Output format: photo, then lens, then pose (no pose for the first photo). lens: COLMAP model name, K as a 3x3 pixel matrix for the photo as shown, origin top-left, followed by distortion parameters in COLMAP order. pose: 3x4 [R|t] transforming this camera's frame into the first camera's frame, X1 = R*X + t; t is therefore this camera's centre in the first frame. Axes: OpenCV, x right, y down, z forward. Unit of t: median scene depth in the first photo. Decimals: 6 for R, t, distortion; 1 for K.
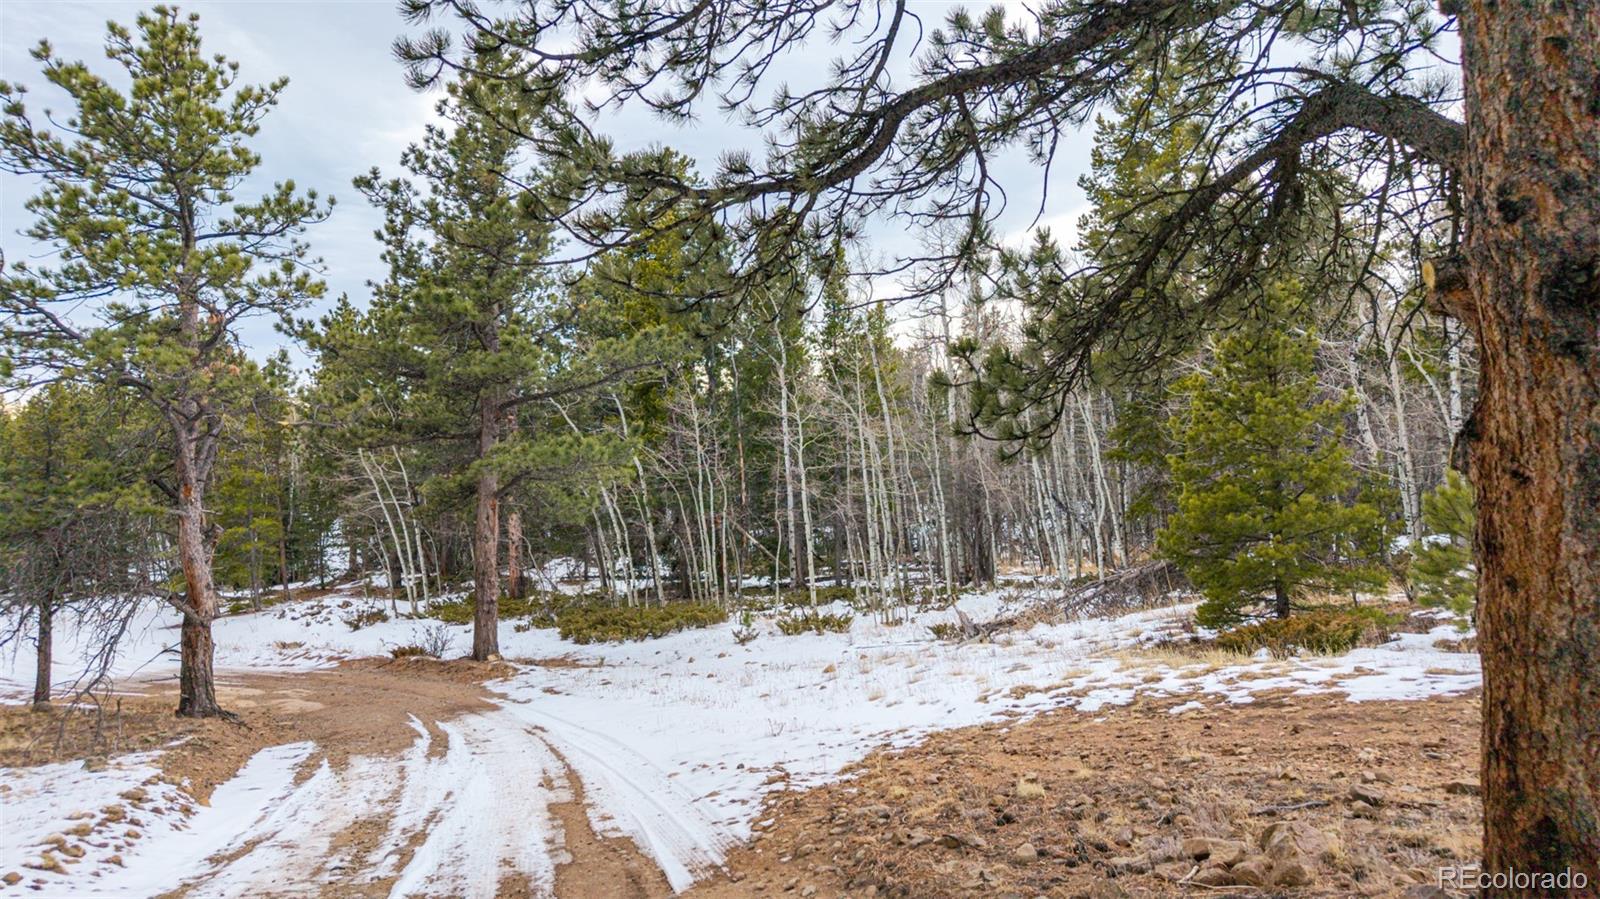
lens RADIAL K [[1088.2, 0, 796.8], [0, 1088.2, 433.1], [0, 0, 1]] dist [0.026197, -0.036804]
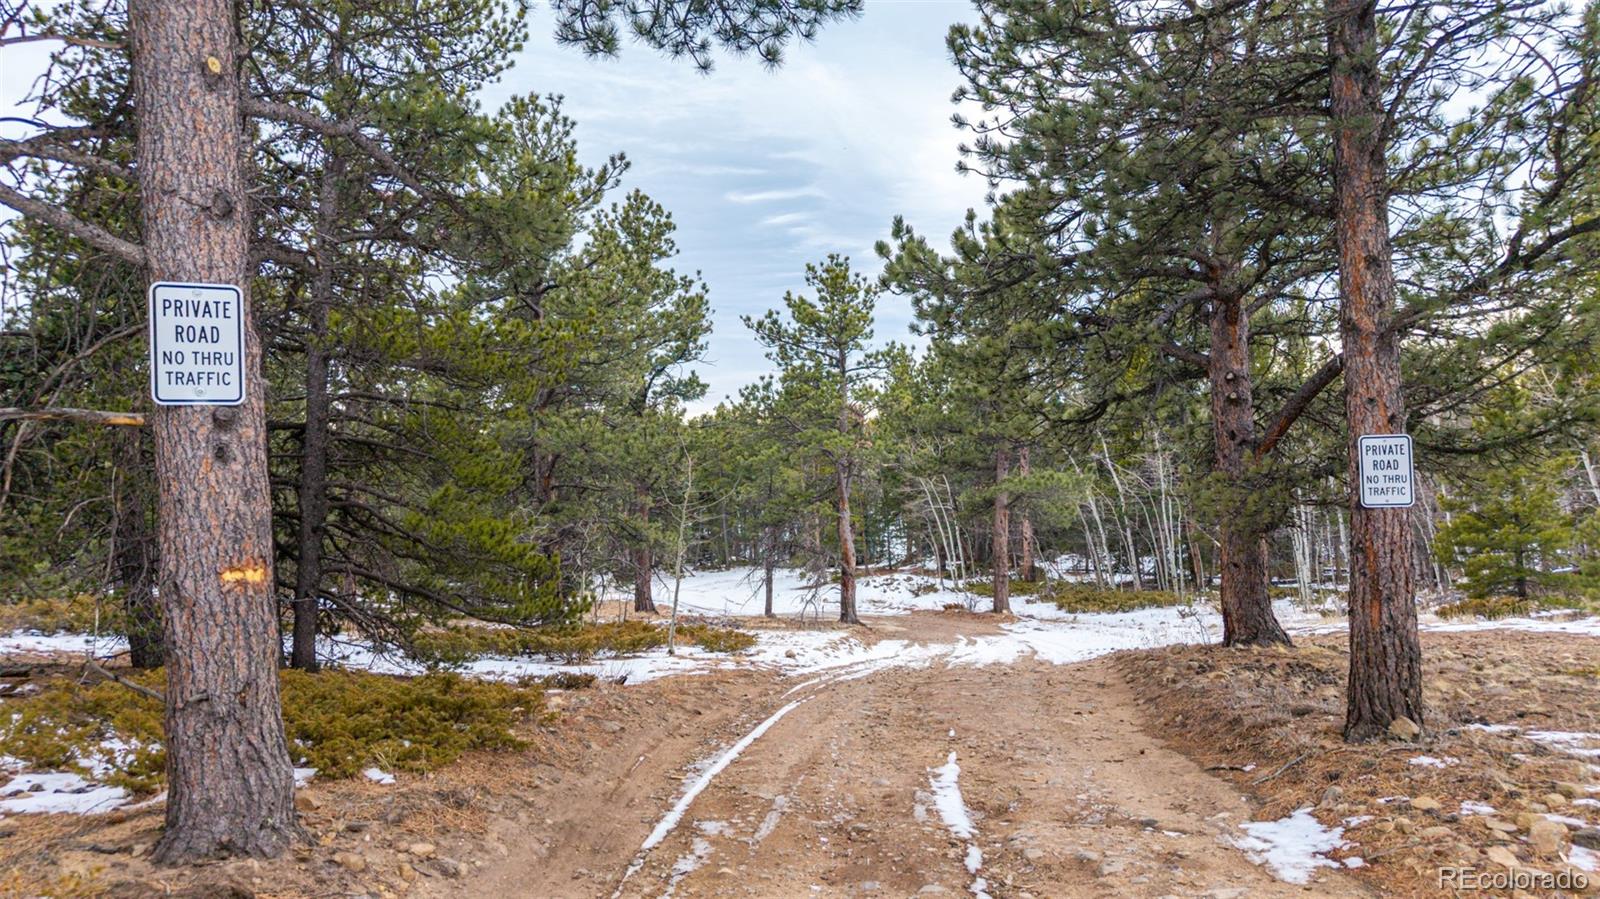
lens RADIAL K [[1088.2, 0, 792.4], [0, 1088.2, 443.0], [0, 0, 1]] dist [0.026197, -0.036804]
pose [[0.885962, -0.004633, -0.463734, 0.107777], [0.008616, 0.999942, 0.006470, -0.029498], [0.463677, -0.009728, 0.885951, -0.319396]]
